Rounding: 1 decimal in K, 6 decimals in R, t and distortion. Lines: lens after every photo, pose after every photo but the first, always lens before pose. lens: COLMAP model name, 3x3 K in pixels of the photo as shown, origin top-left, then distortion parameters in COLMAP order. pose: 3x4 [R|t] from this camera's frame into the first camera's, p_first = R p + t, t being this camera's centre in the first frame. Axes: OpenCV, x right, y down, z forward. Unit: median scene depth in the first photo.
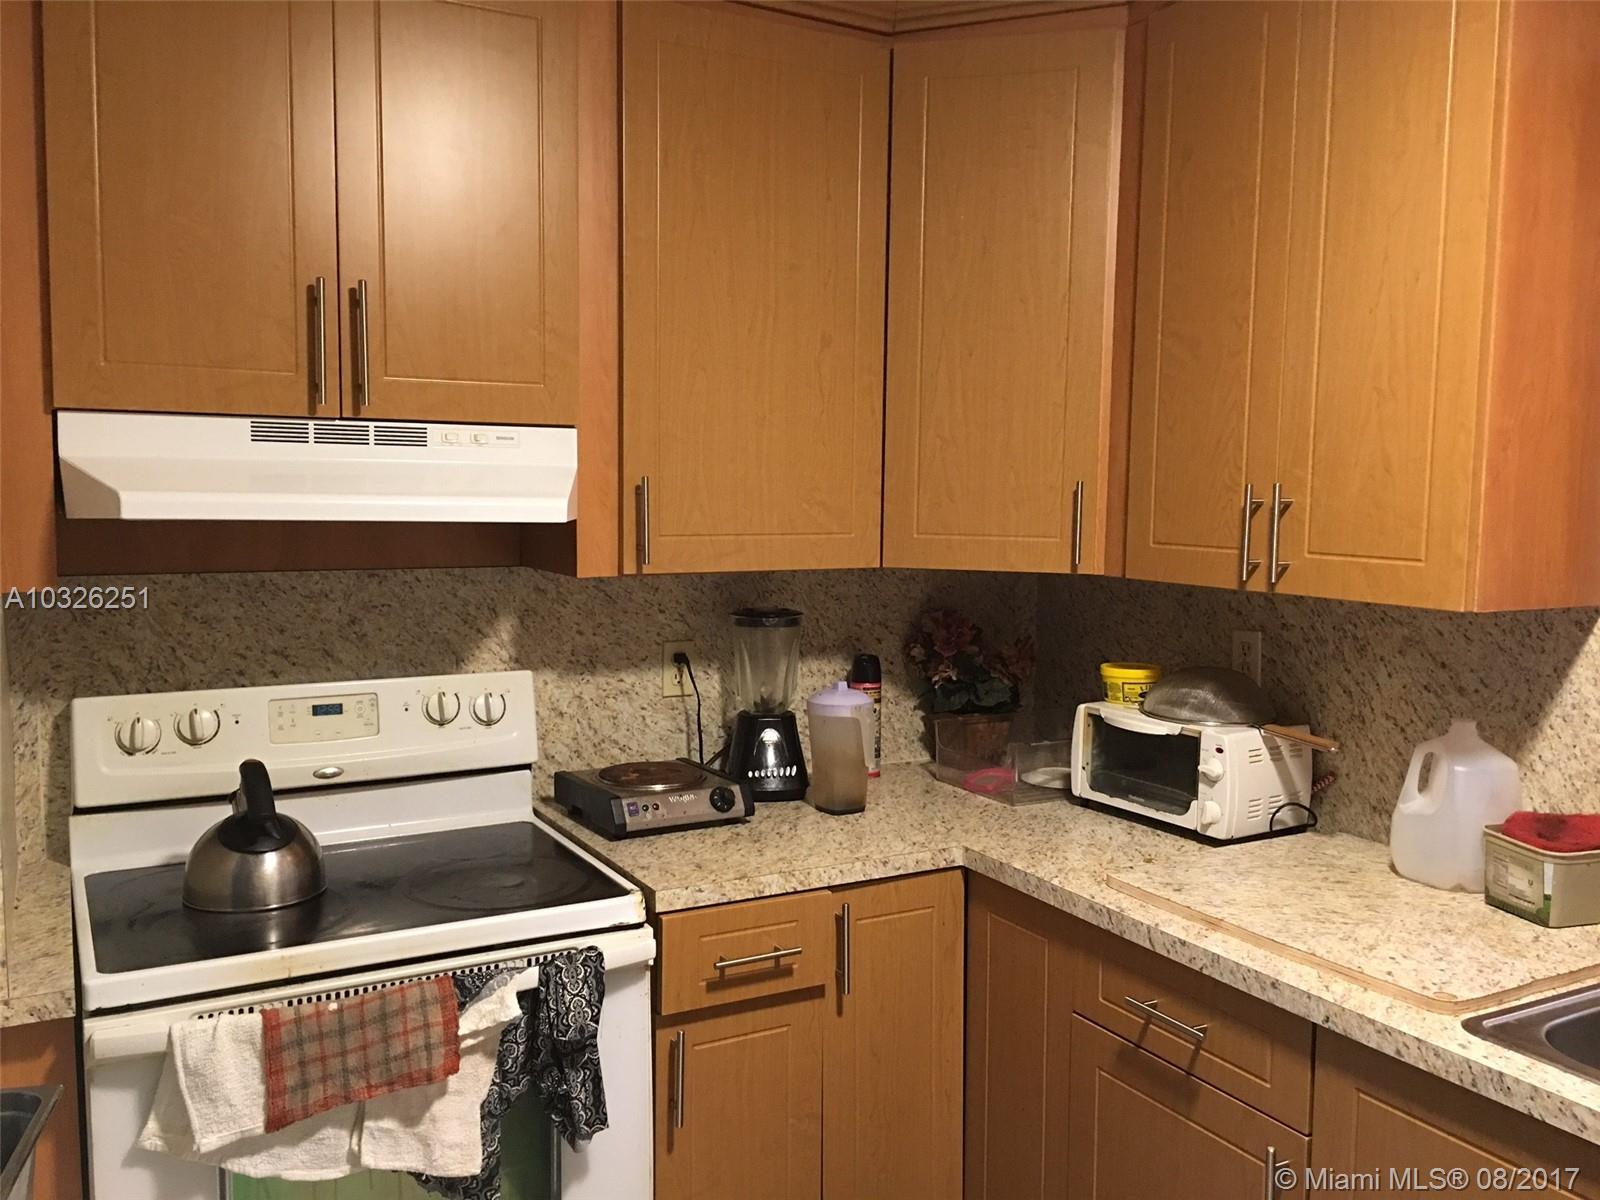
lens RADIAL K [[1385.6, 0, 800.0], [0, 1385.6, 600.0], [0, 0, 1]] dist [0.086181, -0.096789]
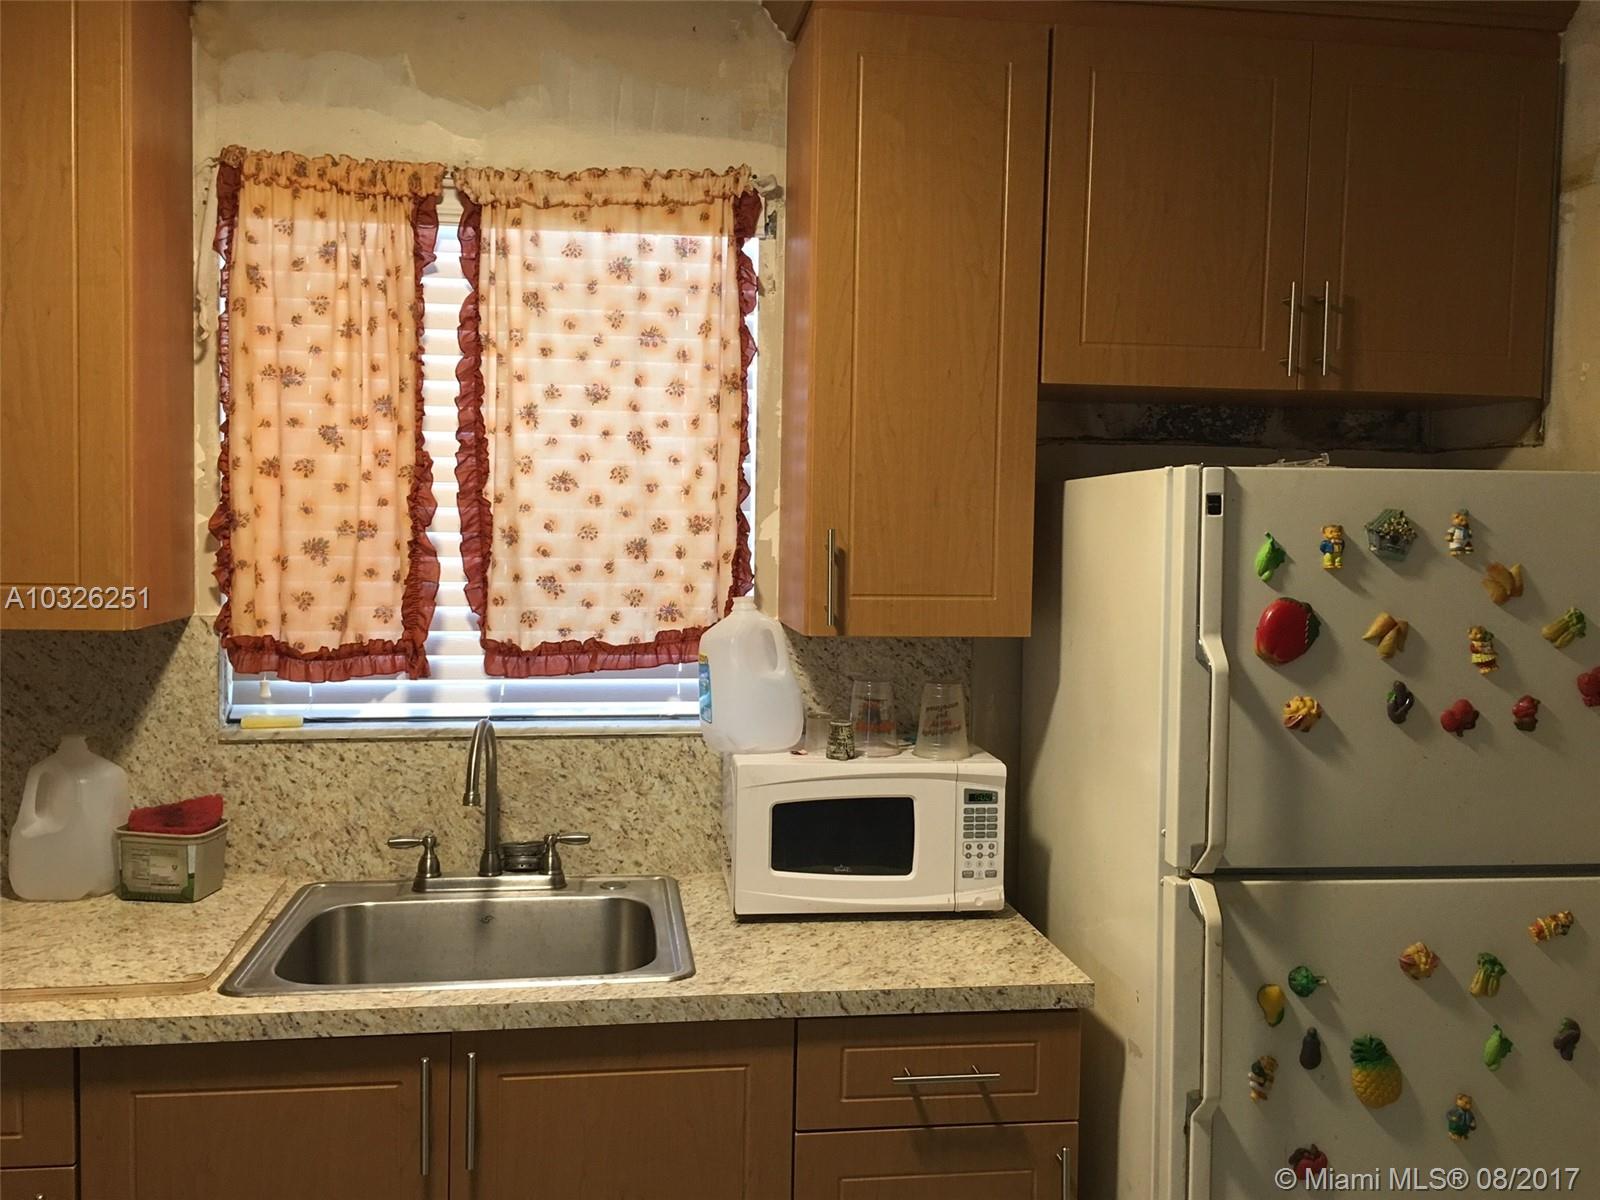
lens RADIAL K [[1385.6, 0, 800.0], [0, 1385.6, 600.0], [0, 0, 1]] dist [0.086181, -0.096789]
pose [[0.355148, -0.061426, 0.932790, -0.320007], [0.068729, 0.996854, 0.039477, -0.020283], [-0.932280, 0.050089, 0.358252, 0.121062]]
